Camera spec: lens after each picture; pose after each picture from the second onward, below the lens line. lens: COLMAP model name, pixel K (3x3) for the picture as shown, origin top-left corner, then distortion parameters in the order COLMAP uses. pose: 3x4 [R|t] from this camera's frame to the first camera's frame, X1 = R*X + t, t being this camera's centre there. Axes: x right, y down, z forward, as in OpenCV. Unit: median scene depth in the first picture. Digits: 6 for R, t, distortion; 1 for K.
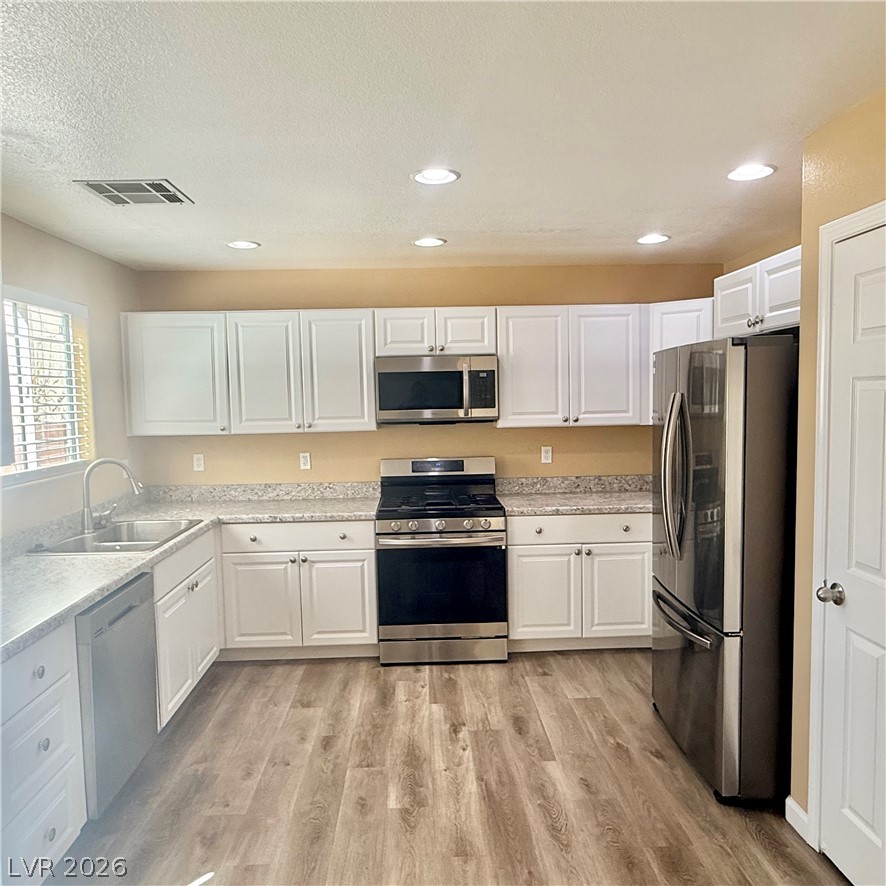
lens RADIAL K [[715.3, 0, 442.1], [0, 715.3, 444.3], [0, 0, 1]] dist [0.002139, 0.003902]
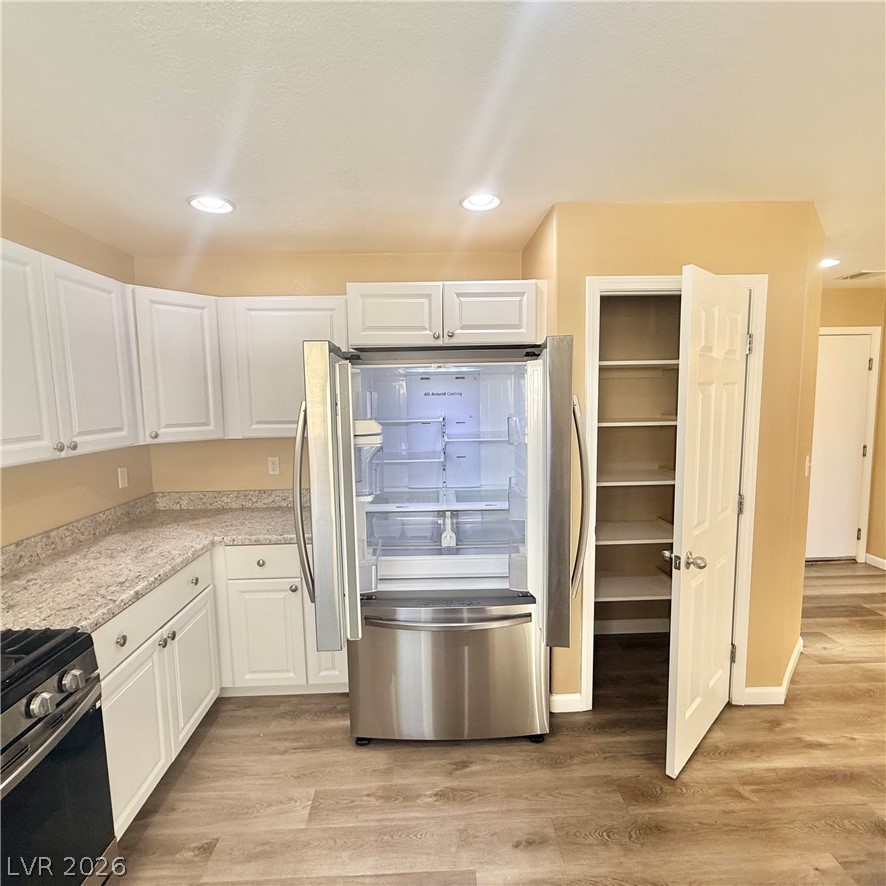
lens RADIAL K [[470.5, 0, 445.9], [0, 470.5, 442.3], [0, 0, 1]] dist [0.000009, 0.000291]
pose [[0.000118, -0.078749, 0.996894, -0.238938], [0.087630, 0.993060, 0.078436, -0.046029], [-0.996153, 0.087348, 0.007018, 0.758334]]
